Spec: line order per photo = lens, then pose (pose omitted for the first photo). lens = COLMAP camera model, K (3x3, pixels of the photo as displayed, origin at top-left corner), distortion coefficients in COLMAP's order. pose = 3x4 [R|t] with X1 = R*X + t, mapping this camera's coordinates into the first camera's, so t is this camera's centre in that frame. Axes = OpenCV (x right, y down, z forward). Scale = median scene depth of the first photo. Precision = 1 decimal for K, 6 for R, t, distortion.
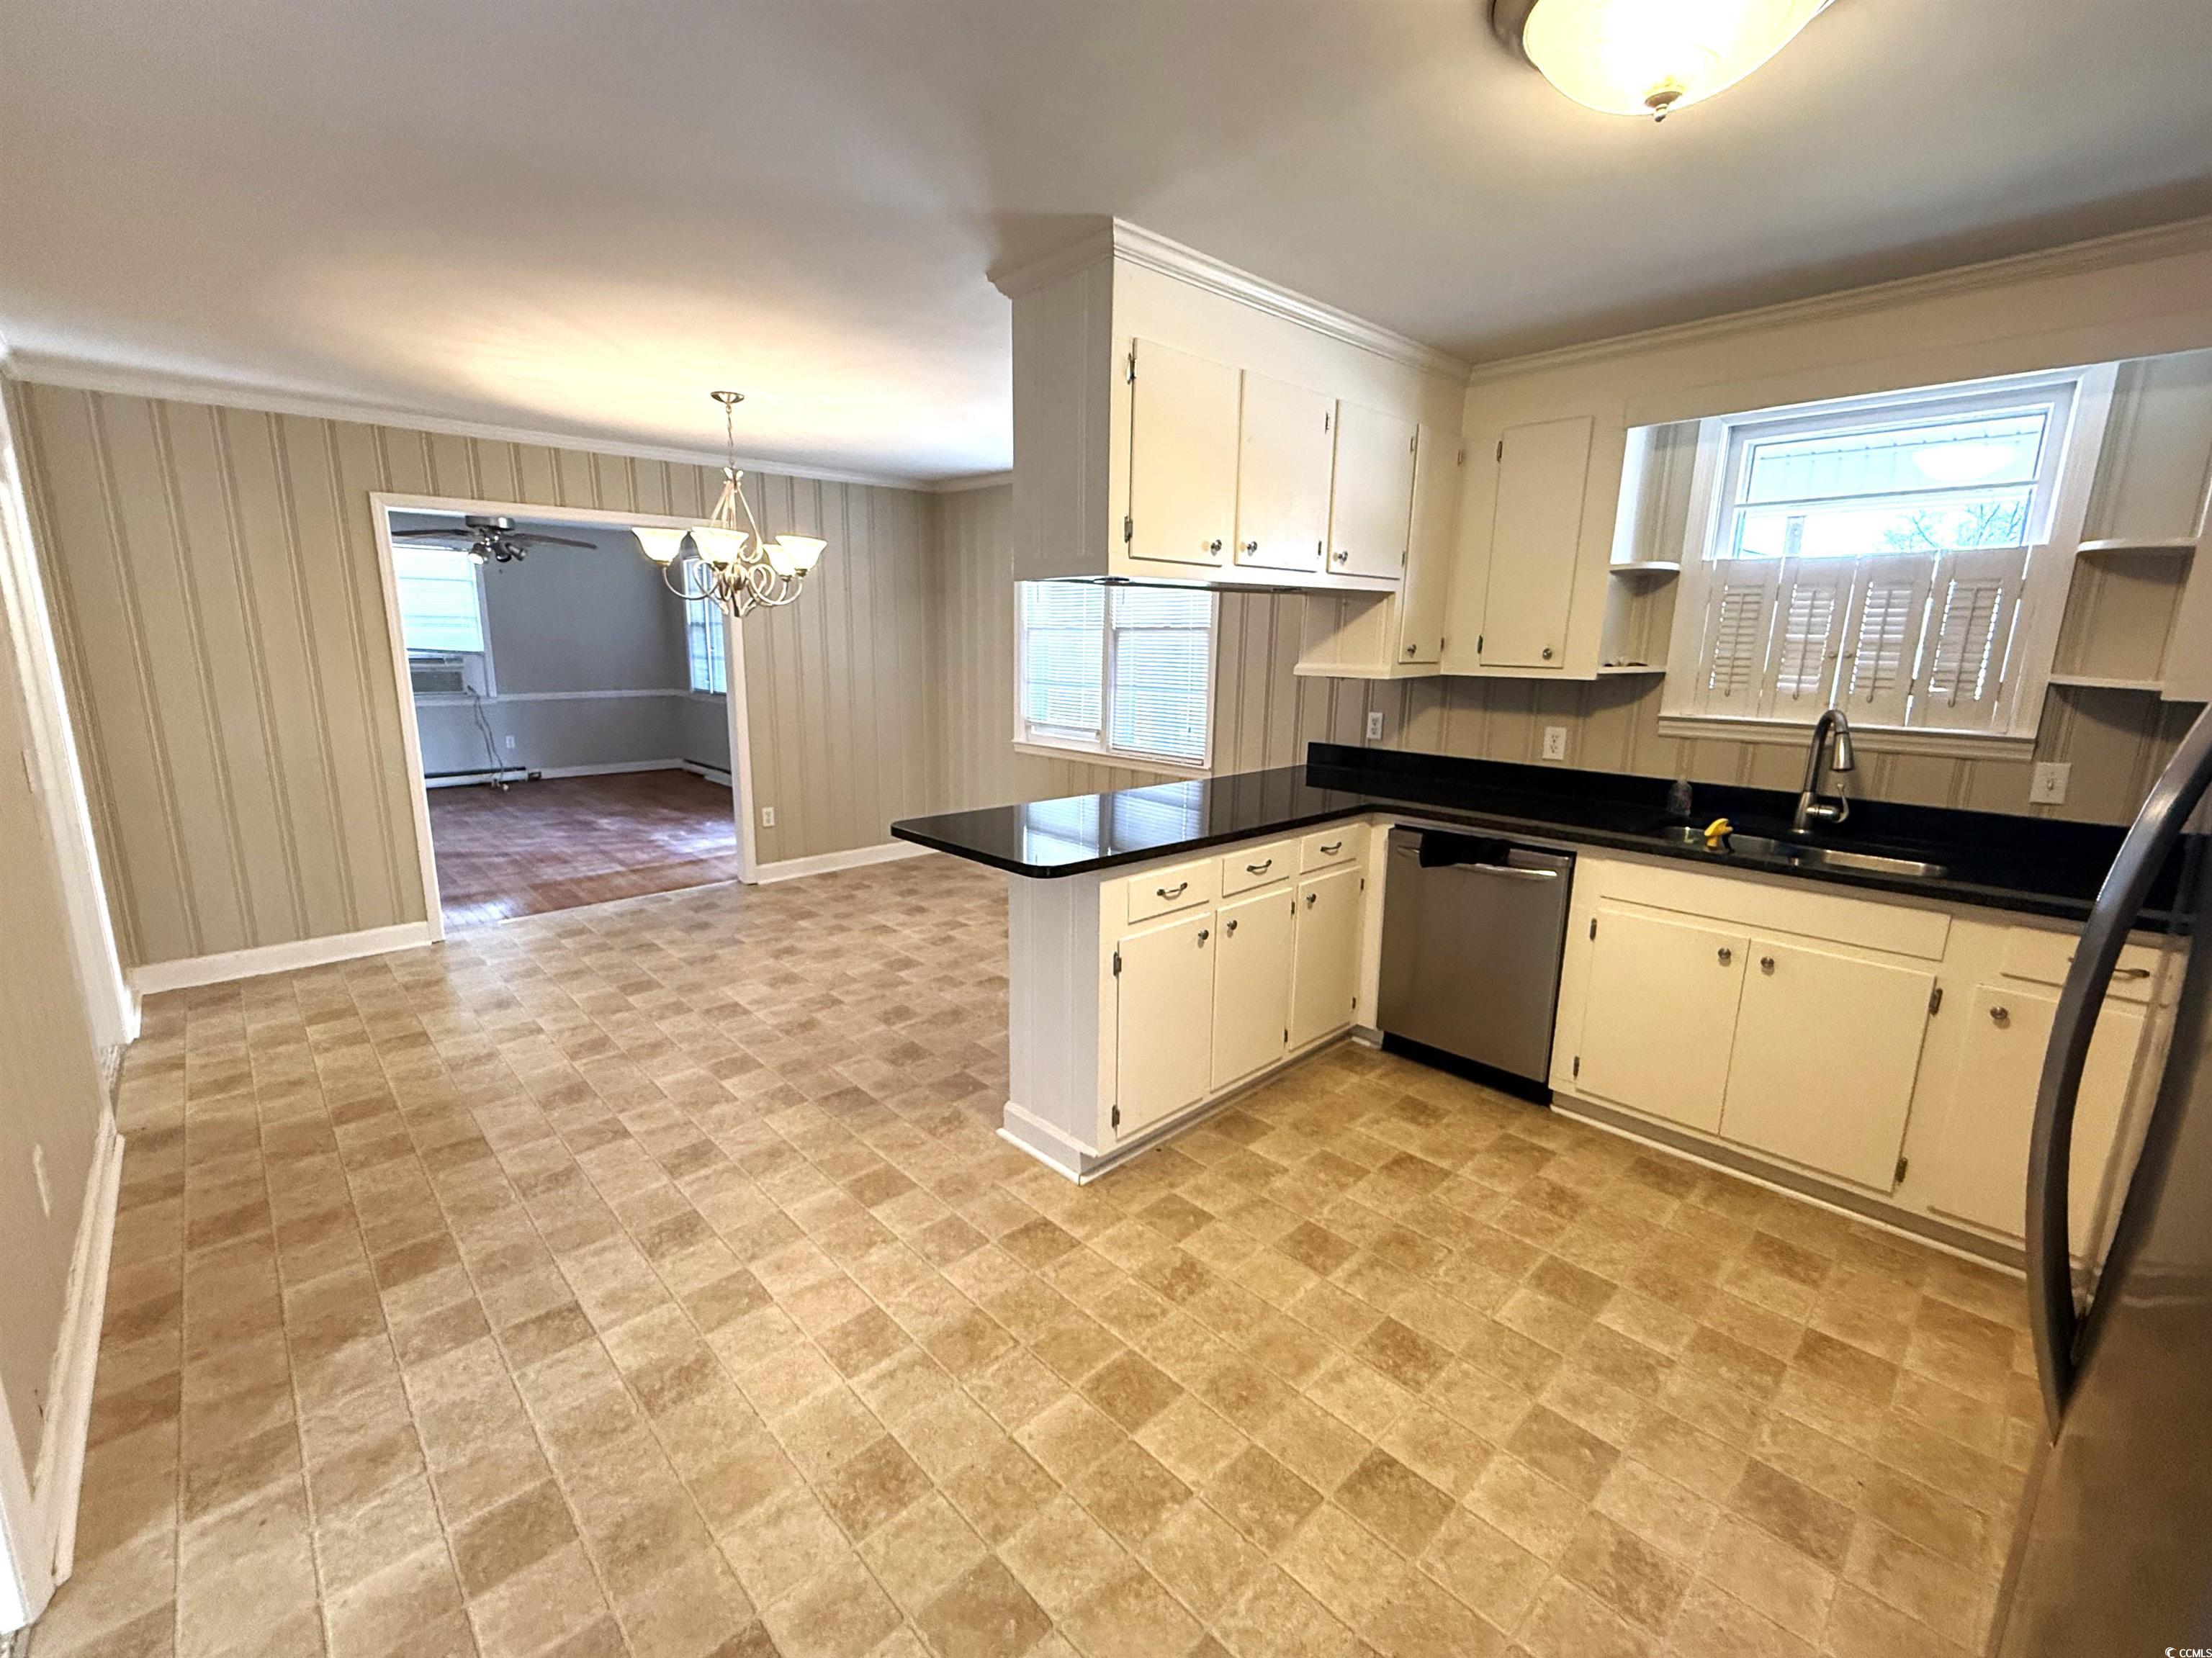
lens RADIAL K [[938.6, 0, 1099.5], [0, 938.6, 835.9], [0, 0, 1]] dist [0.001095, -0.000332]
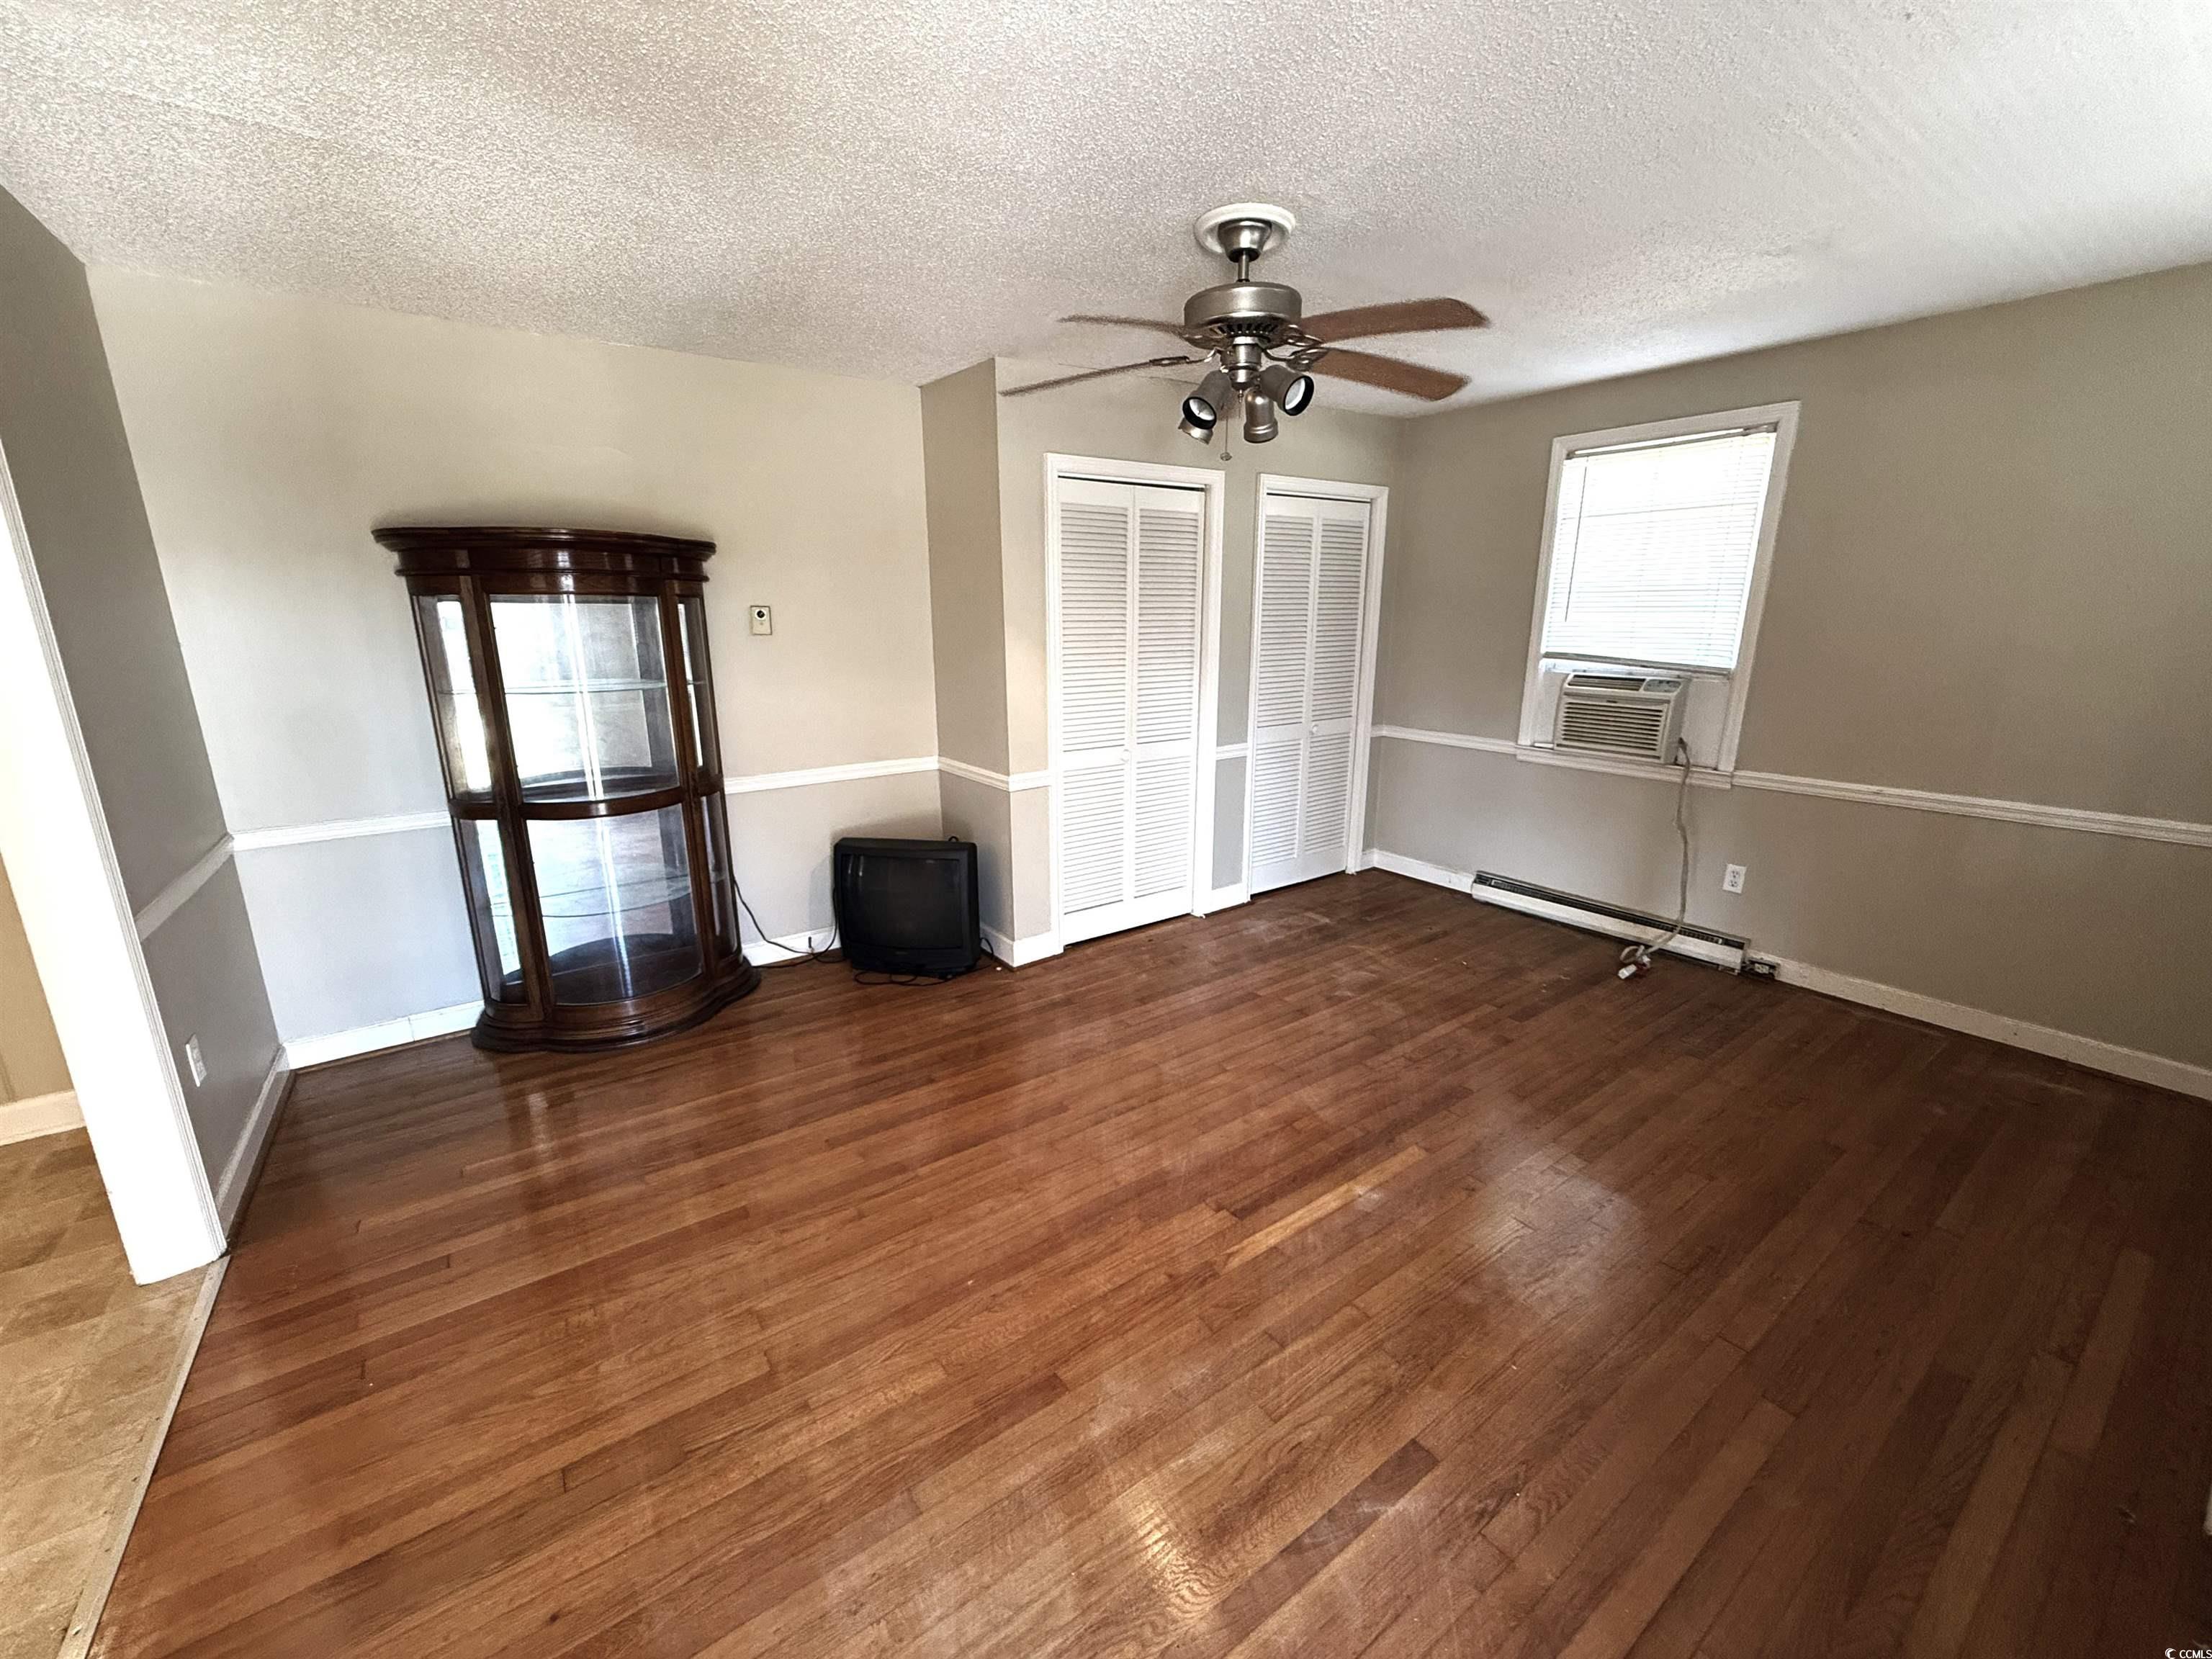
lens RADIAL K [[885.2, 0, 1105.0], [0, 885.2, 824.6], [0, 0, 1]] dist [-0.001851, 0.001459]
pose [[-0.141826, 0.221761, -0.964732, -0.302448], [-0.205244, 0.946817, 0.247816, -0.250034], [0.968380, 0.233152, -0.088768, 1.138611]]
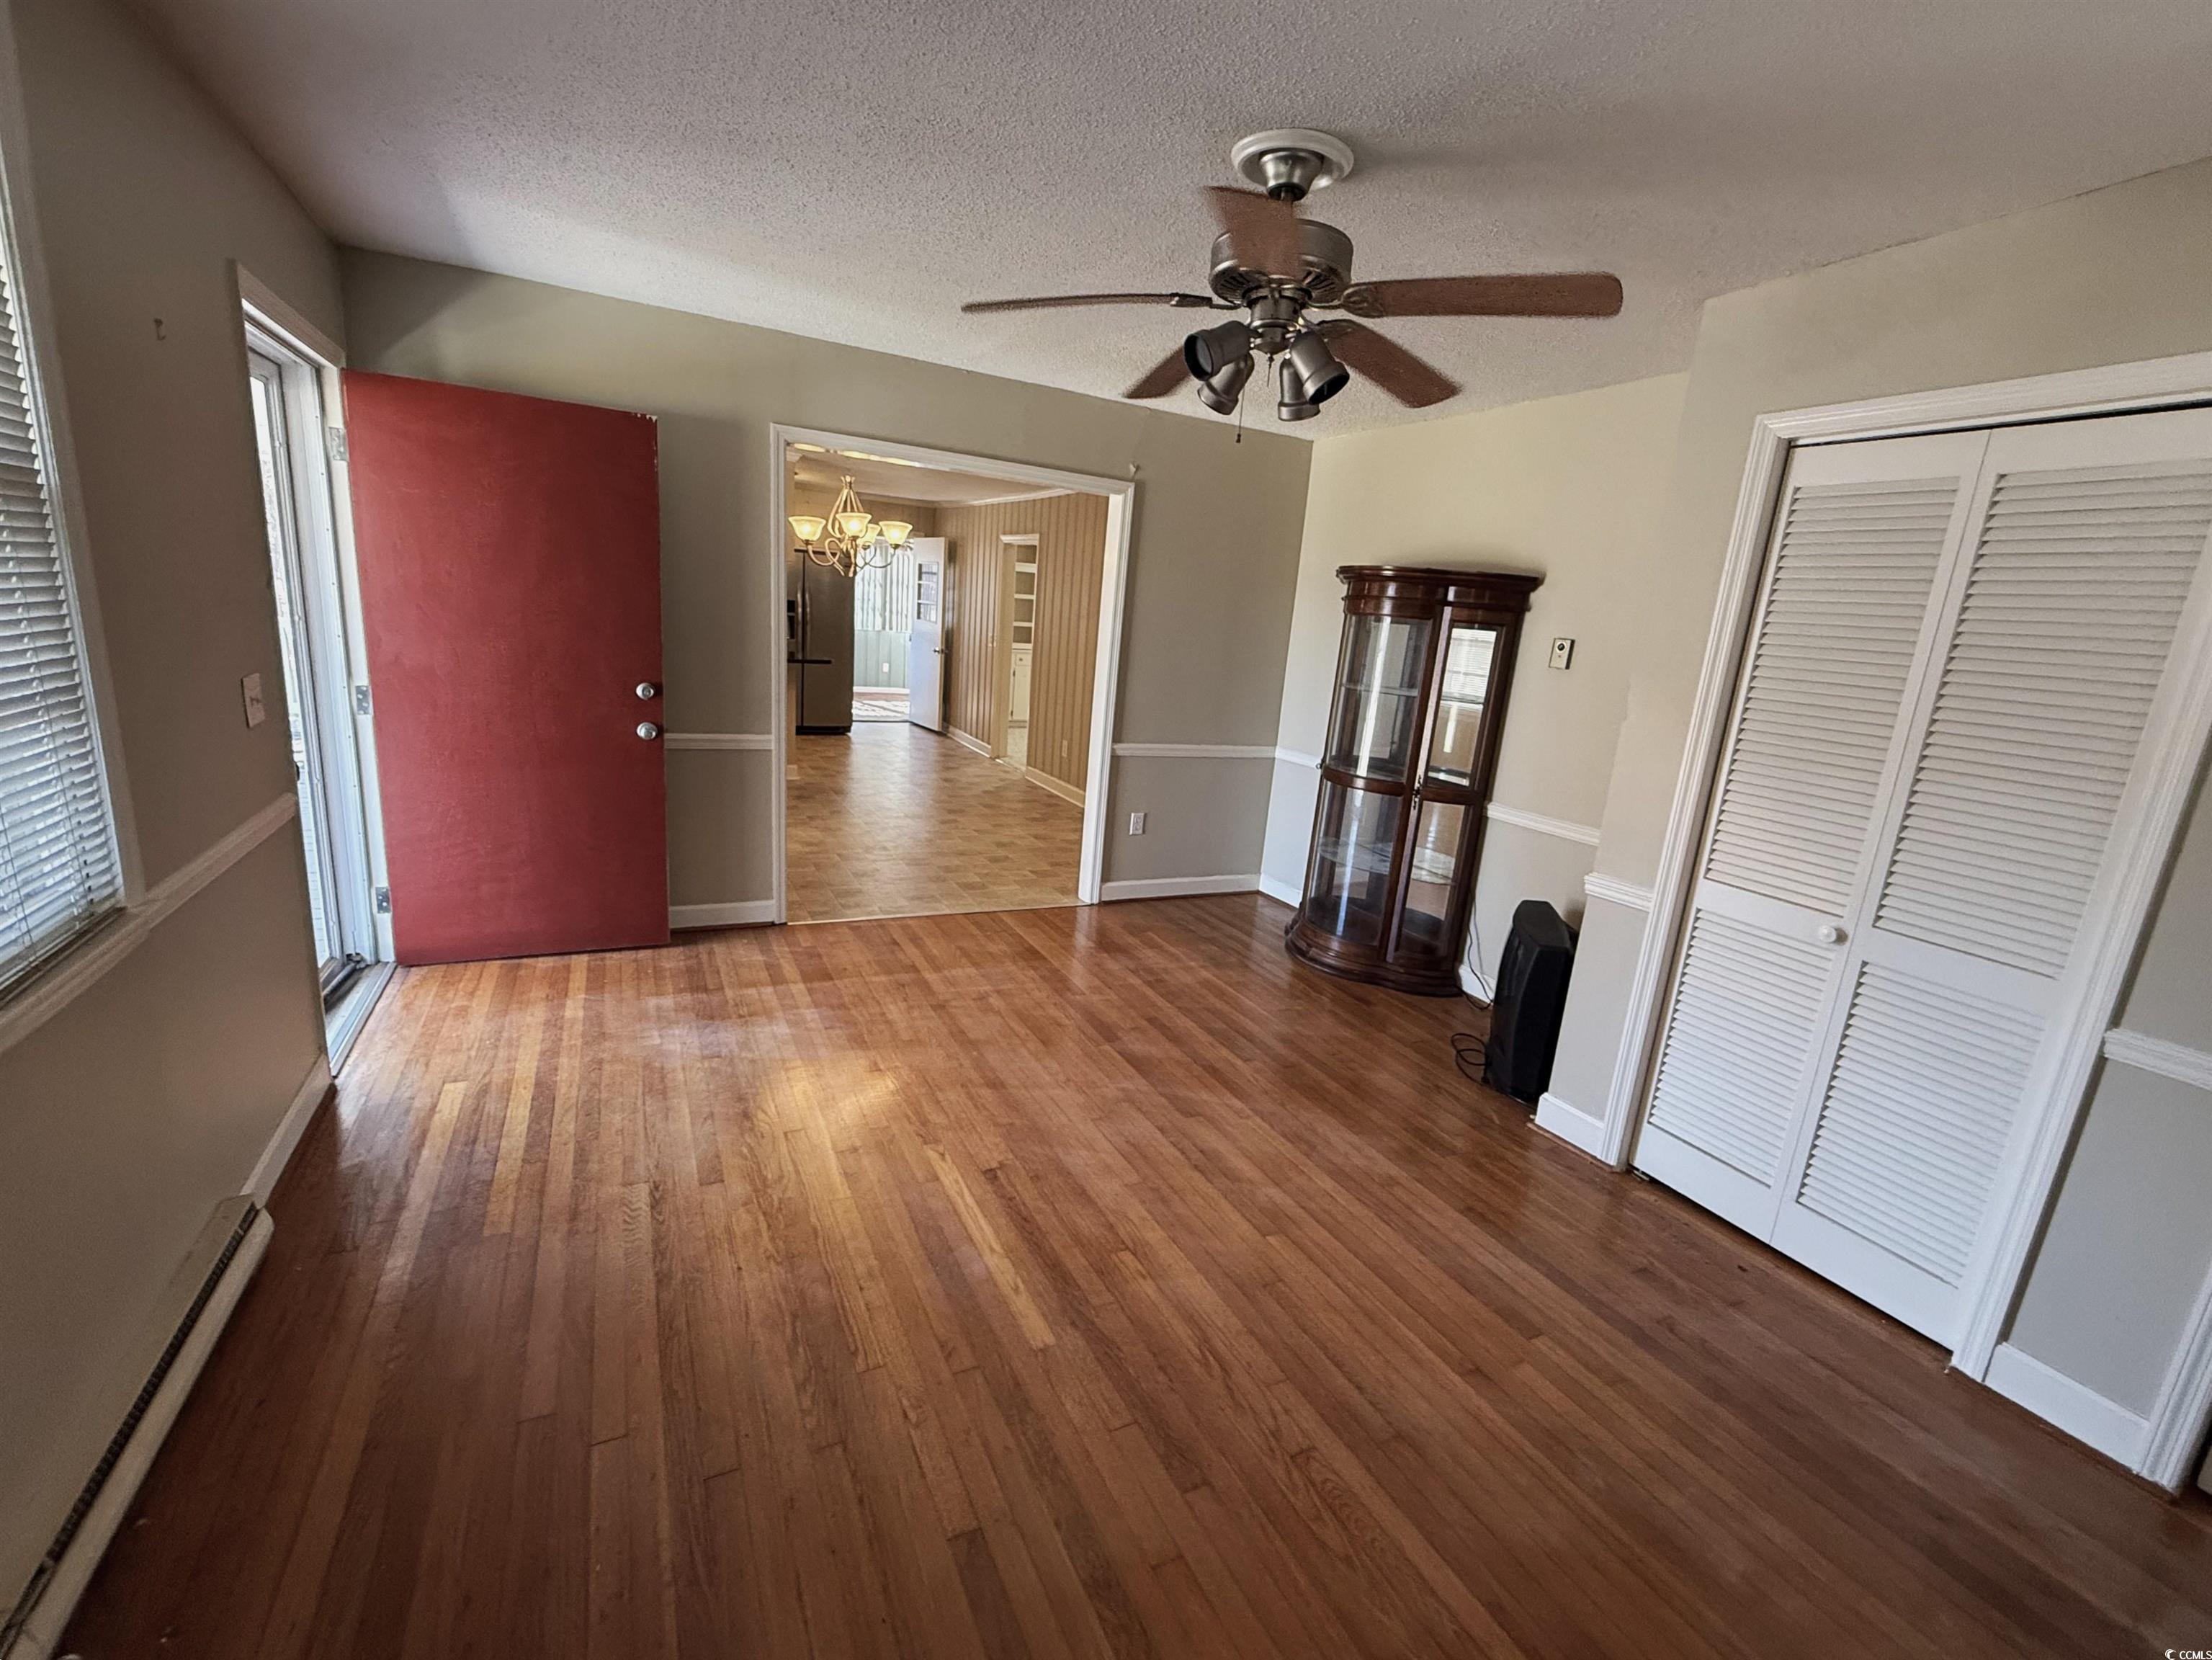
lens RADIAL K [[938.8, 0, 1092.8], [0, 938.8, 833.3], [0, 0, 1]] dist [0.001095, -0.000332]
pose [[-0.950968, -0.158566, 0.265550, -0.775563], [-0.032022, 0.904443, 0.425390, -0.328772], [-0.307628, 0.396029, -0.865174, 1.493162]]
